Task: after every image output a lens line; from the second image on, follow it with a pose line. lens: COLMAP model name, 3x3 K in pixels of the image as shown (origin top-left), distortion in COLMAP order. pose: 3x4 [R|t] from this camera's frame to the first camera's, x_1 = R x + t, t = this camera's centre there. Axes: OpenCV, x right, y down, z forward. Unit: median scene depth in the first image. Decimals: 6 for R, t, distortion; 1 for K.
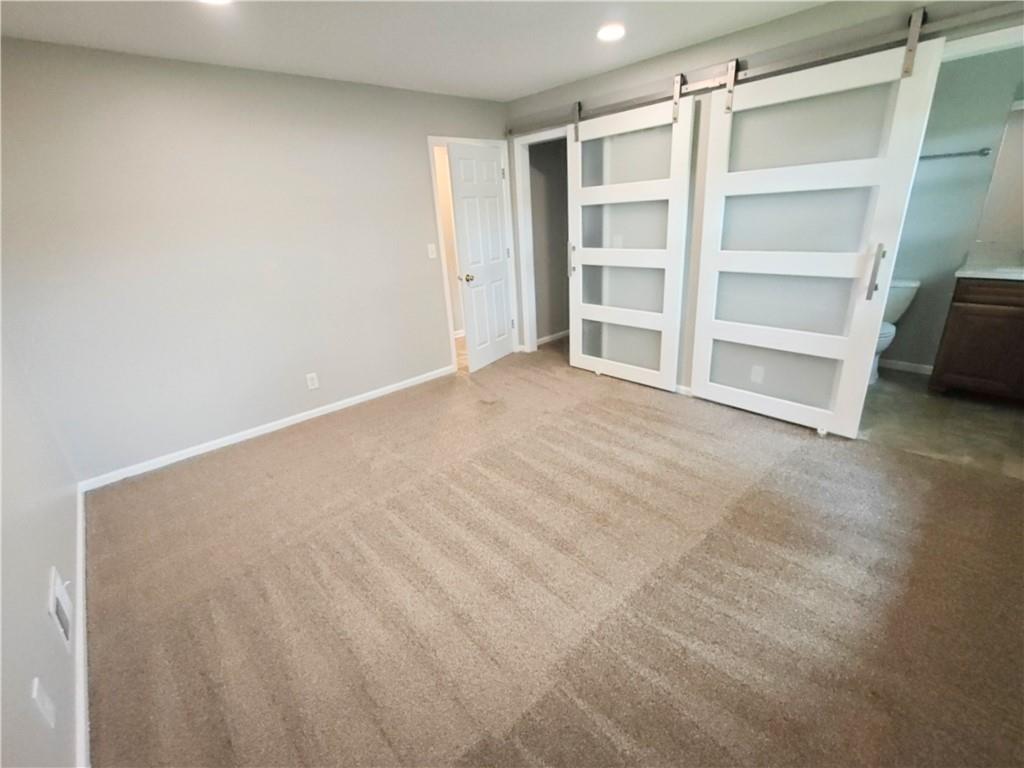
lens RADIAL K [[461.8, 0, 512.3], [0, 461.8, 383.9], [0, 0, 1]] dist [0.000137, -0.000135]
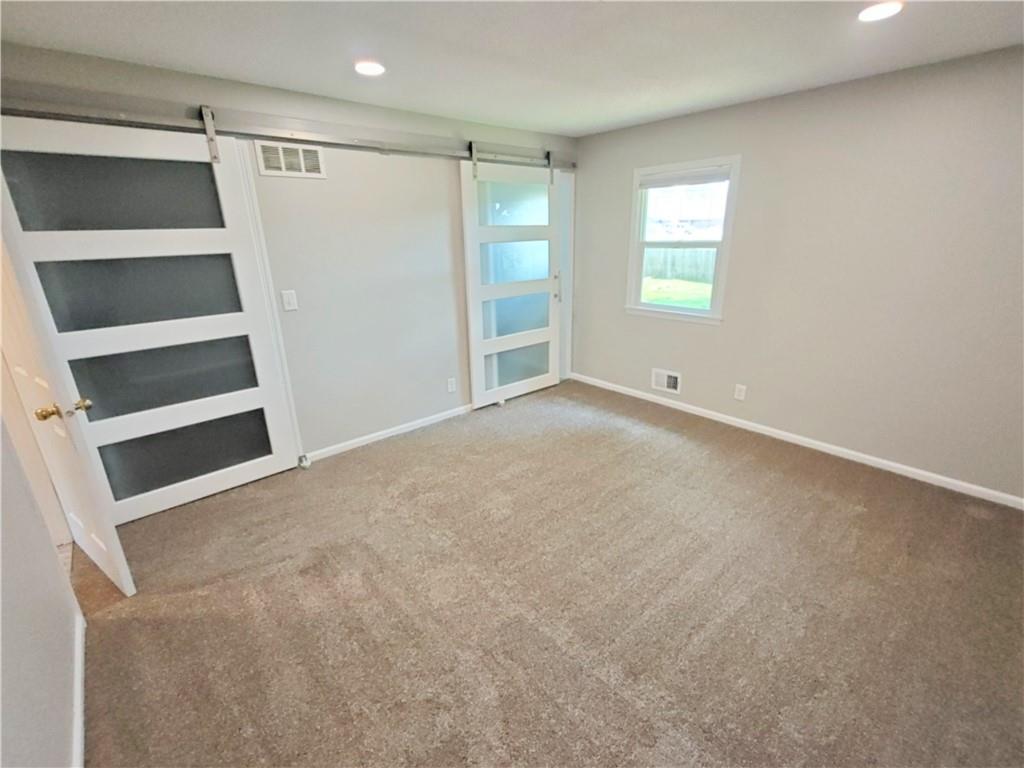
lens RADIAL K [[461.8, 0, 512.1], [0, 461.8, 385.5], [0, 0, 1]] dist [0.000137, -0.000135]
pose [[-0.002045, -0.240328, 0.970690, -0.729769], [0.389859, 0.893693, 0.222086, -0.250344], [-0.920872, 0.378887, 0.091867, 0.786690]]
